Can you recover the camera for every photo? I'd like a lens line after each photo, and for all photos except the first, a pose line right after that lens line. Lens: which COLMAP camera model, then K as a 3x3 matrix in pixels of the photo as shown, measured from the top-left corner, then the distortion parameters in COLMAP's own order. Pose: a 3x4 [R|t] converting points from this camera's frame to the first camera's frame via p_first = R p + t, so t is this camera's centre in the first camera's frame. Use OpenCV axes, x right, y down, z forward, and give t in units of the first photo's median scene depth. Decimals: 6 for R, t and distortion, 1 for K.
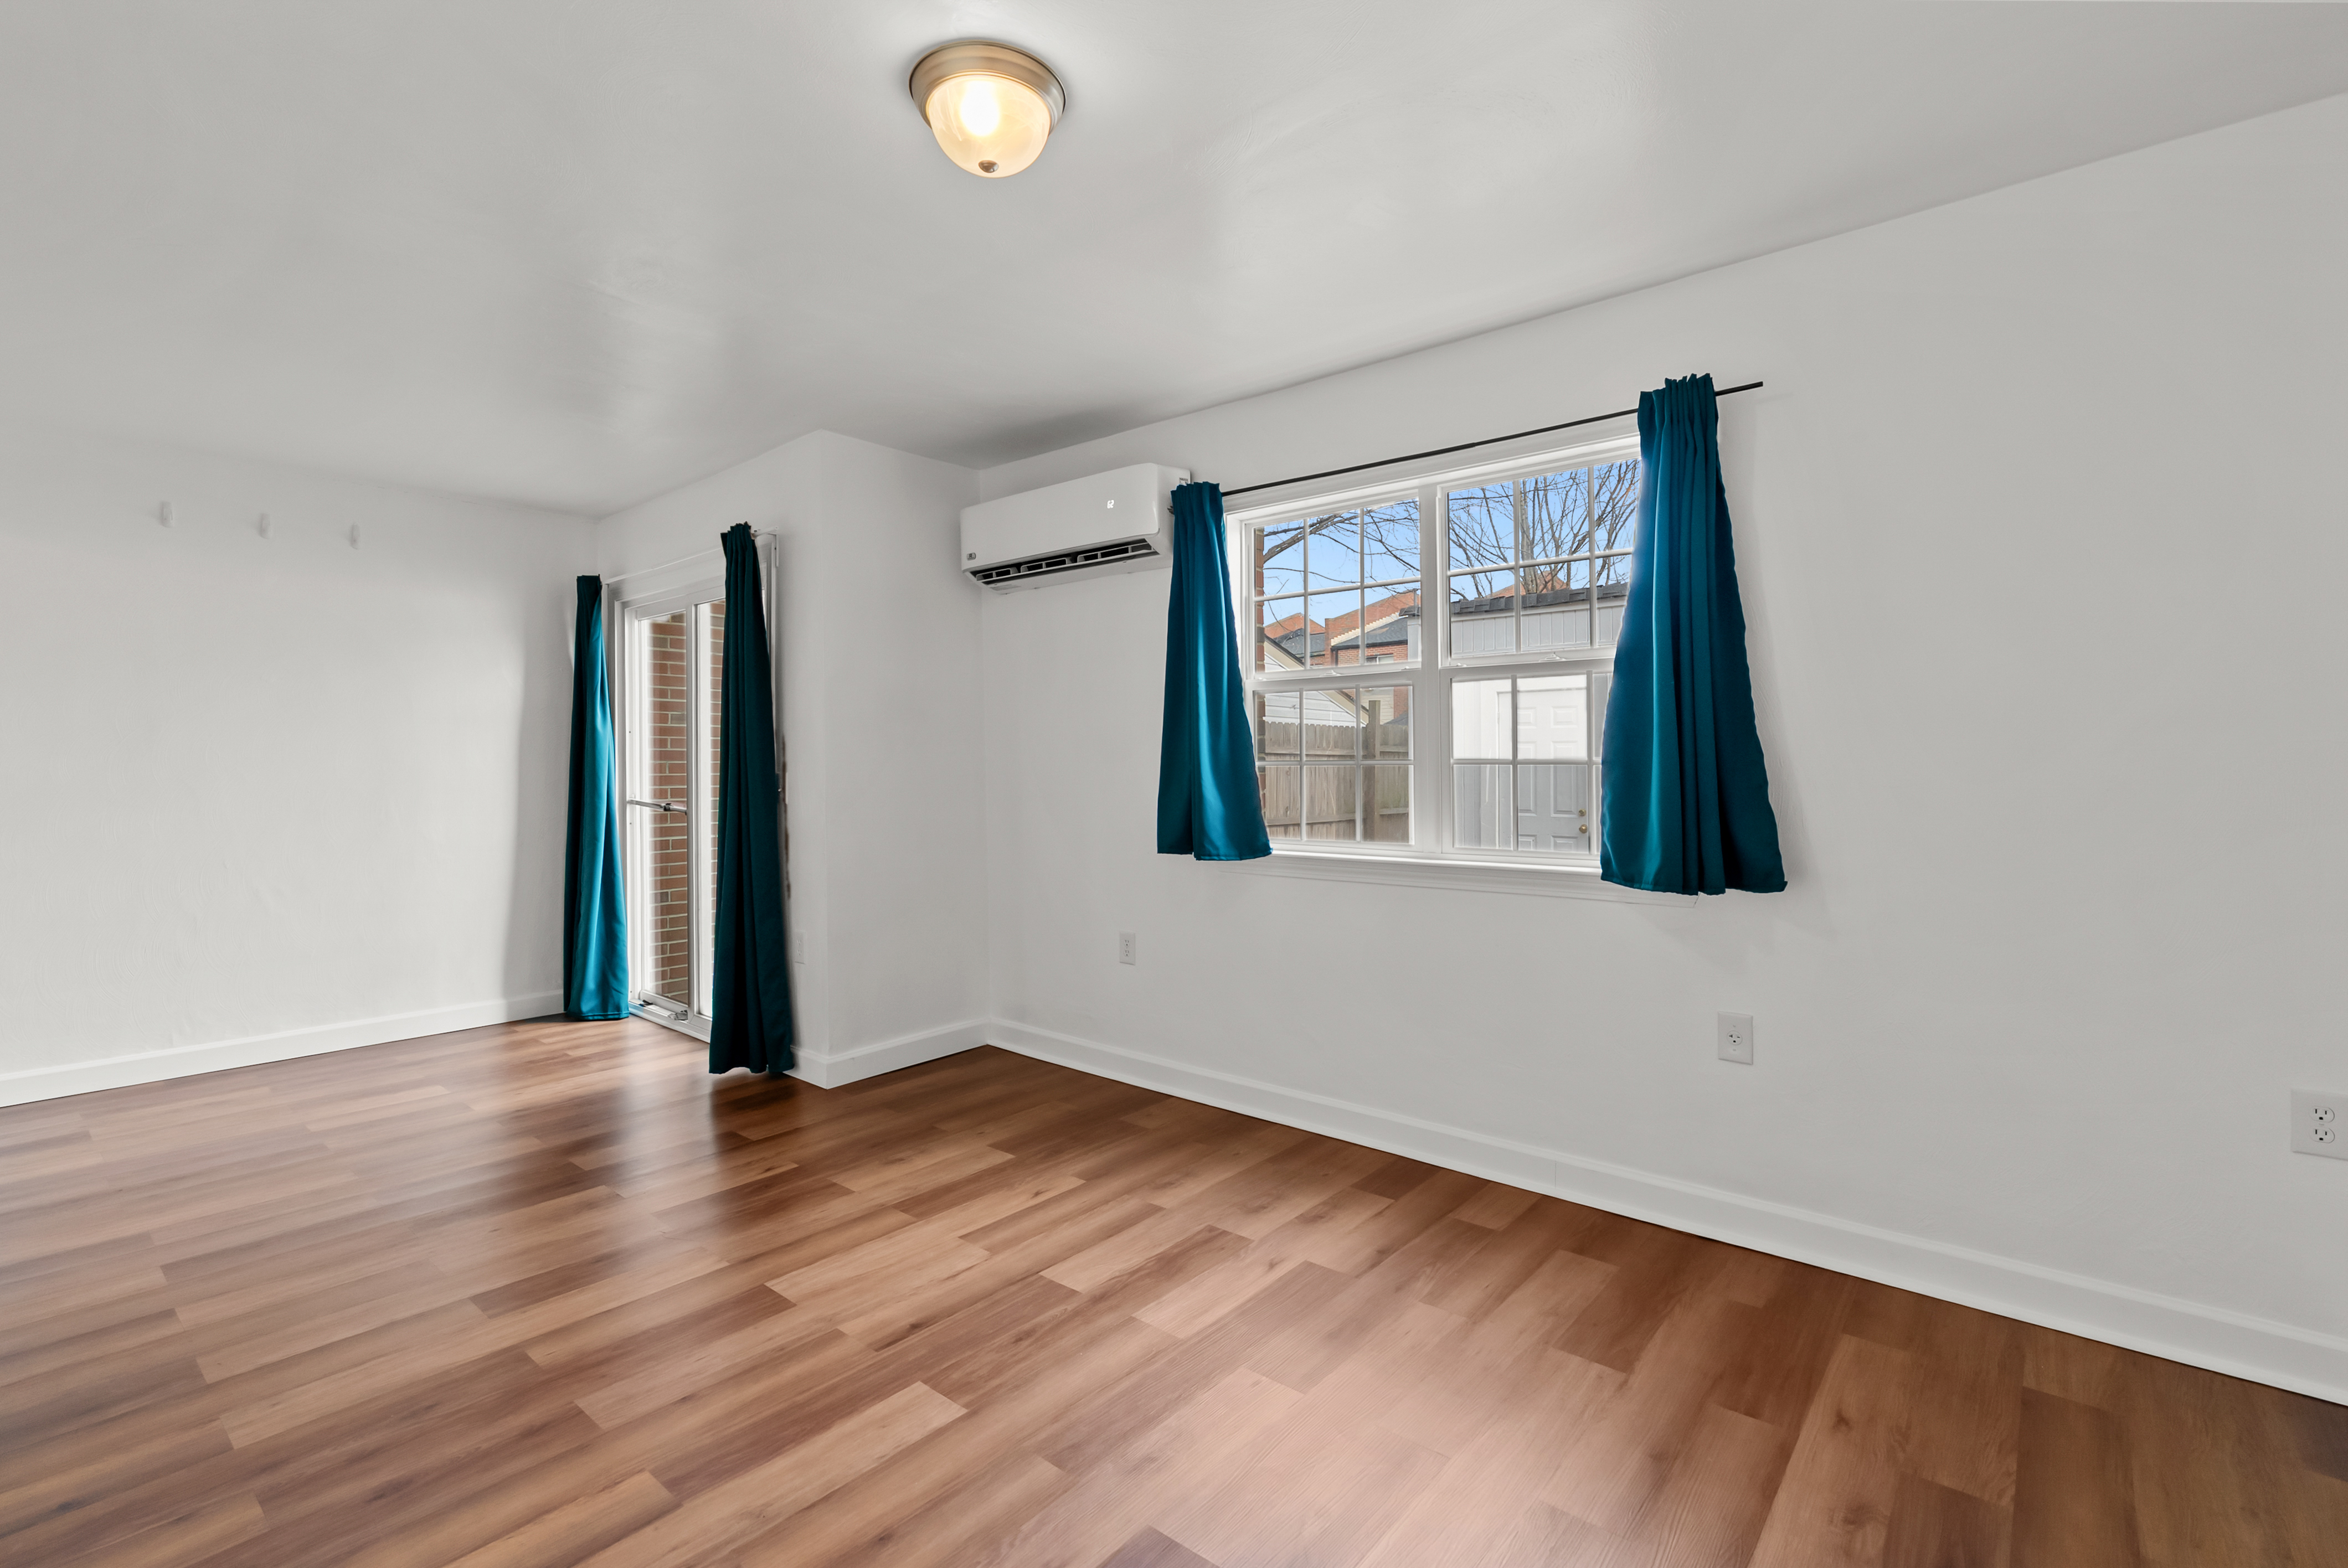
lens RADIAL K [[1054.3, 0, 1171.0], [0, 1054.3, 772.8], [0, 0, 1]] dist [-0.001885, 0.000573]
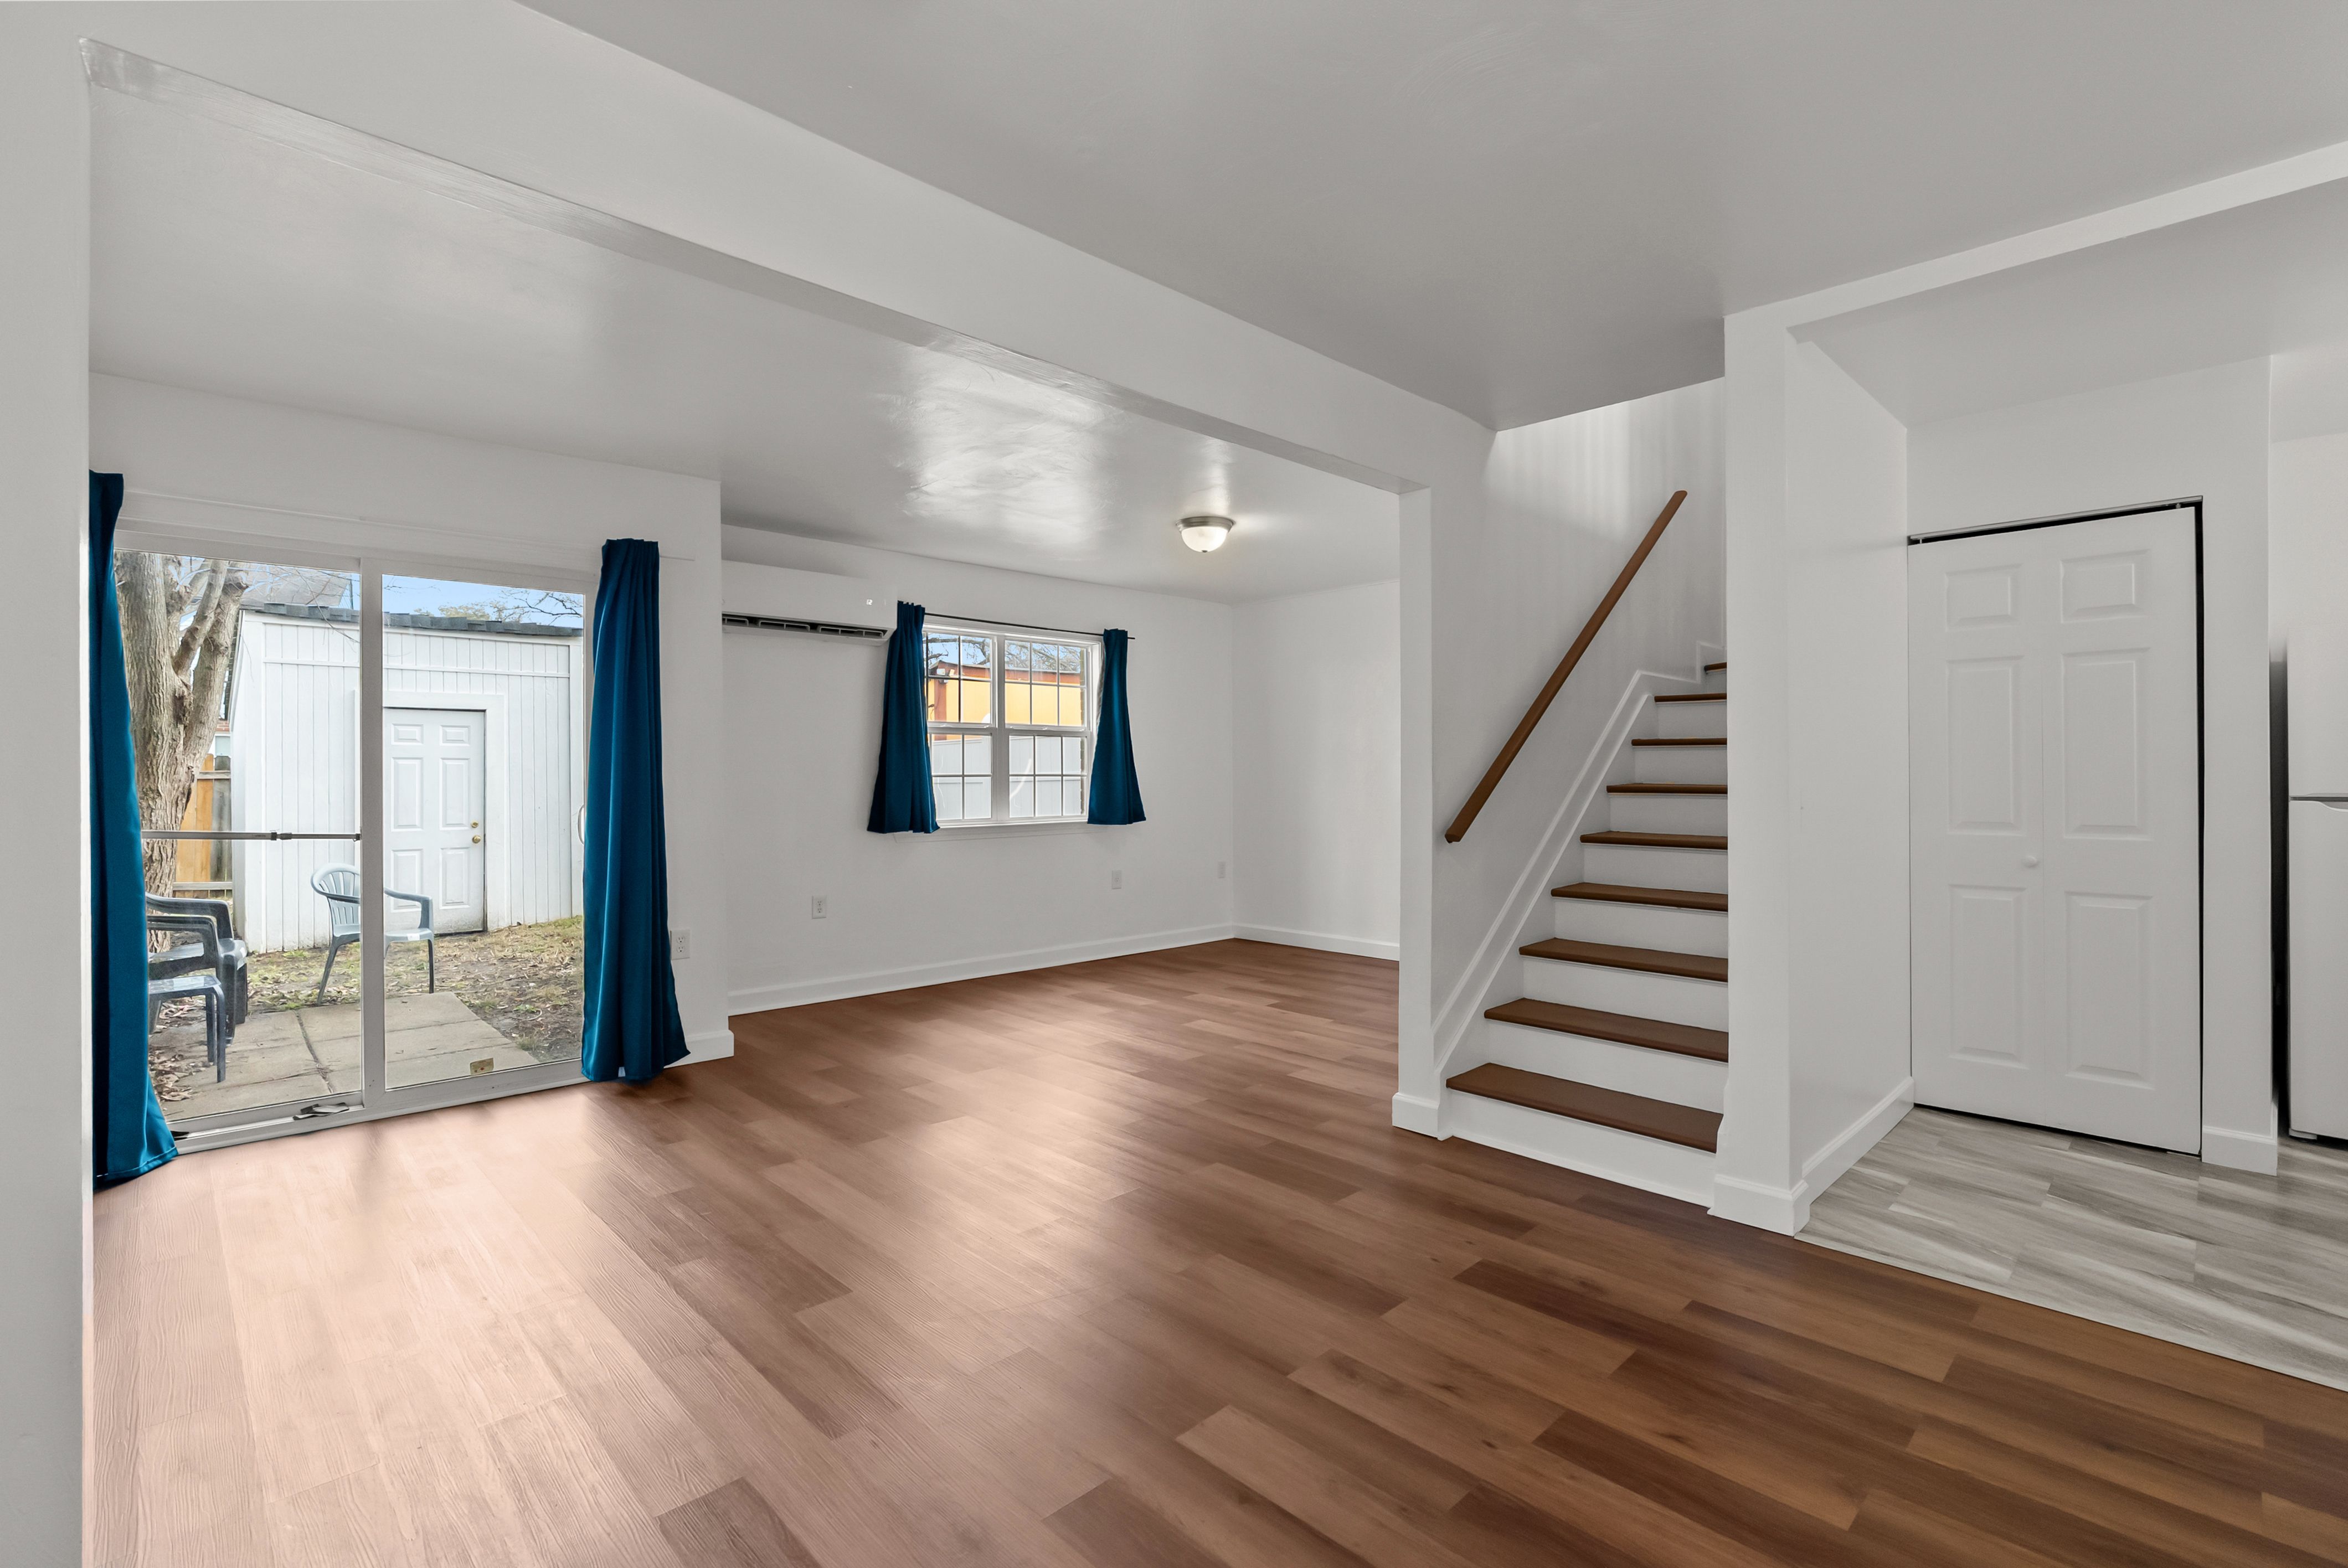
lens RADIAL K [[1054.3, 0, 1171.0], [0, 1054.3, 772.8], [0, 0, 1]] dist [-0.001885, 0.000573]
pose [[0.099942, 0.007571, 0.994964, -2.414772], [0.009565, 0.999918, -0.008570, 0.007669], [-0.994947, 0.010373, 0.099862, 0.683208]]
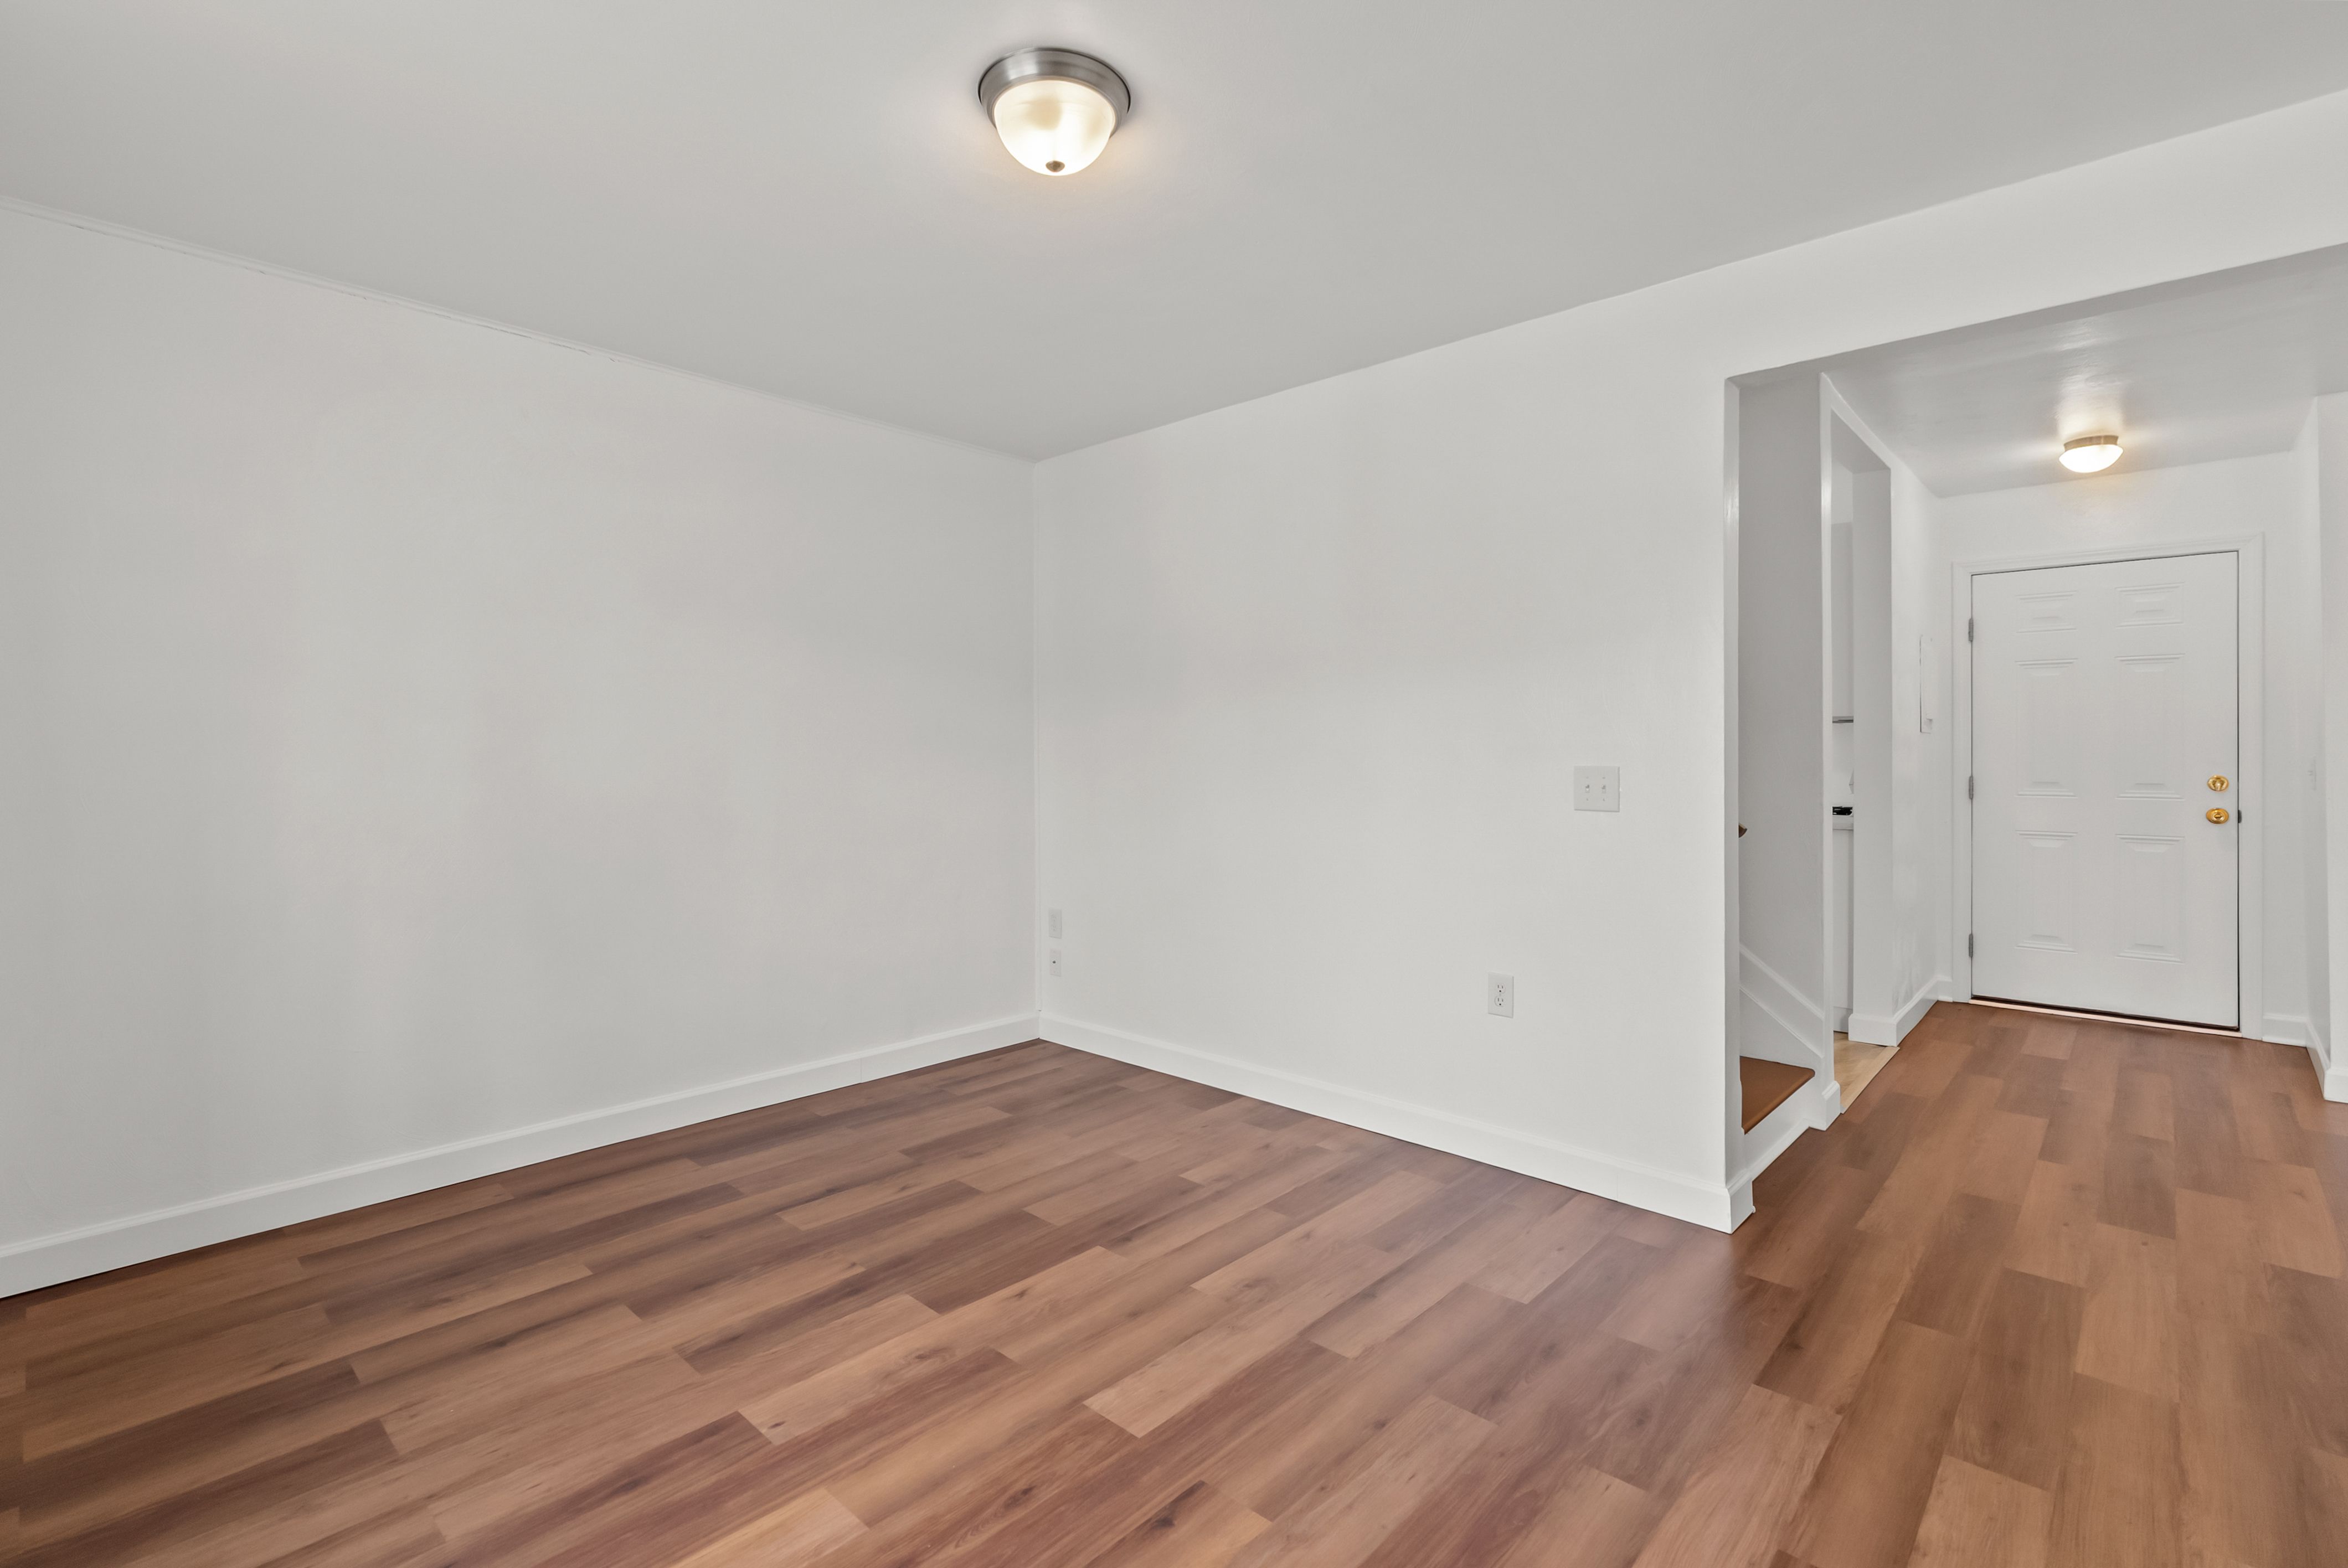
lens RADIAL K [[1075.3, 0, 1173.6], [0, 1075.3, 751.9], [0, 0, 1]] dist [-0.003642, 0.000240]
pose [[-0.998960, 0.005987, 0.045190, -0.278963], [0.006156, 0.999975, 0.003619, -0.013427], [-0.045167, 0.003893, -0.998972, 1.708449]]
